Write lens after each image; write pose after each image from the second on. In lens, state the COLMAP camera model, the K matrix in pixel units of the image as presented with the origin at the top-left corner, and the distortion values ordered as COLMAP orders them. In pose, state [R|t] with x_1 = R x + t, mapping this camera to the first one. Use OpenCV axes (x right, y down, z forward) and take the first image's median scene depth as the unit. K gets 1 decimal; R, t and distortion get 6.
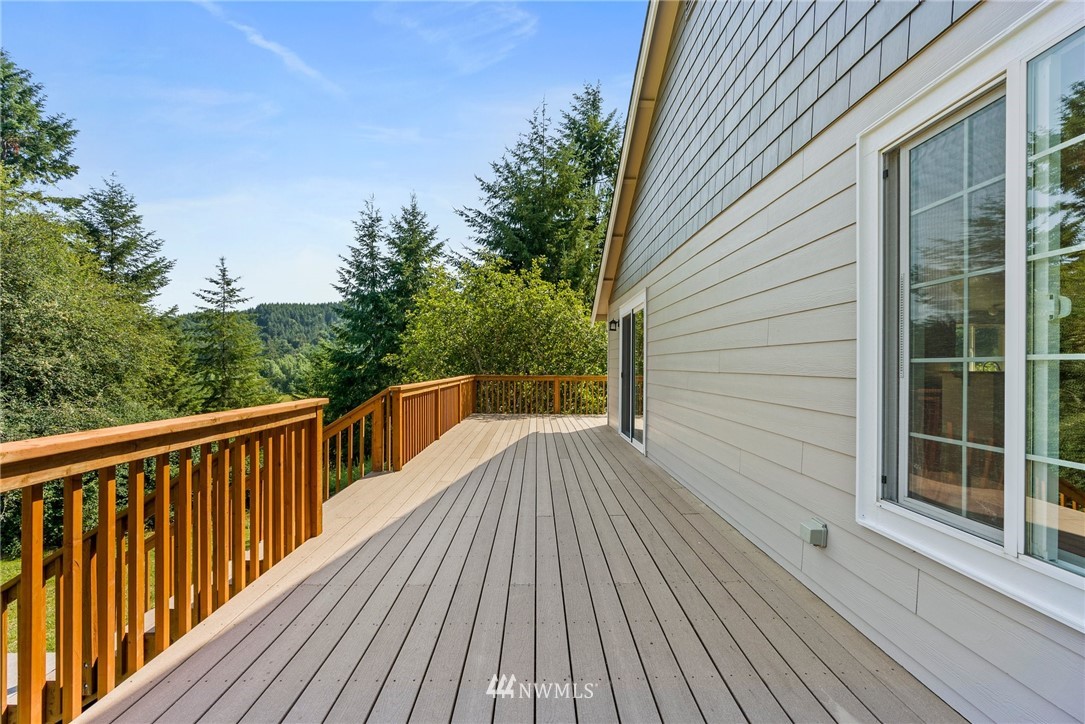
lens RADIAL K [[477.4, 0, 542.5], [0, 477.4, 362.0], [0, 0, 1]] dist [-0.001201, -0.000028]
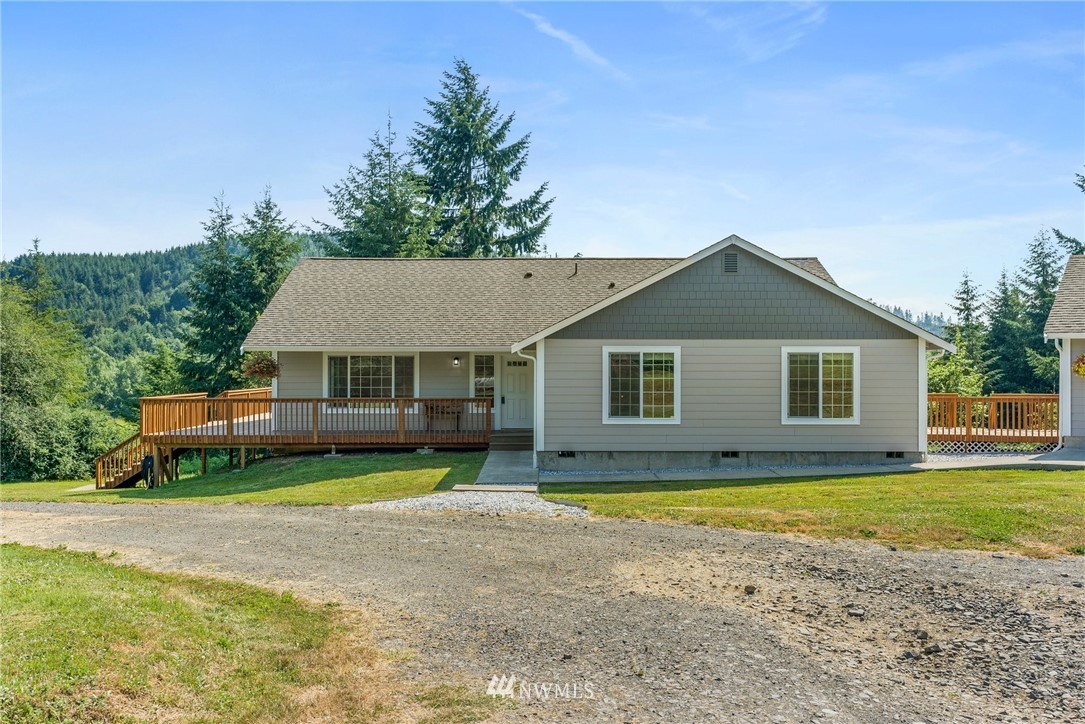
lens RADIAL K [[971.6, 0, 542.5], [0, 971.6, 362.0], [0, 0, 1]] dist [0.005978, -0.000064]
pose [[0.999570, -0.004867, -0.028912, 0.303572], [0.005022, 0.999974, 0.005270, -0.026146], [0.028886, -0.005413, 0.999568, -0.831239]]
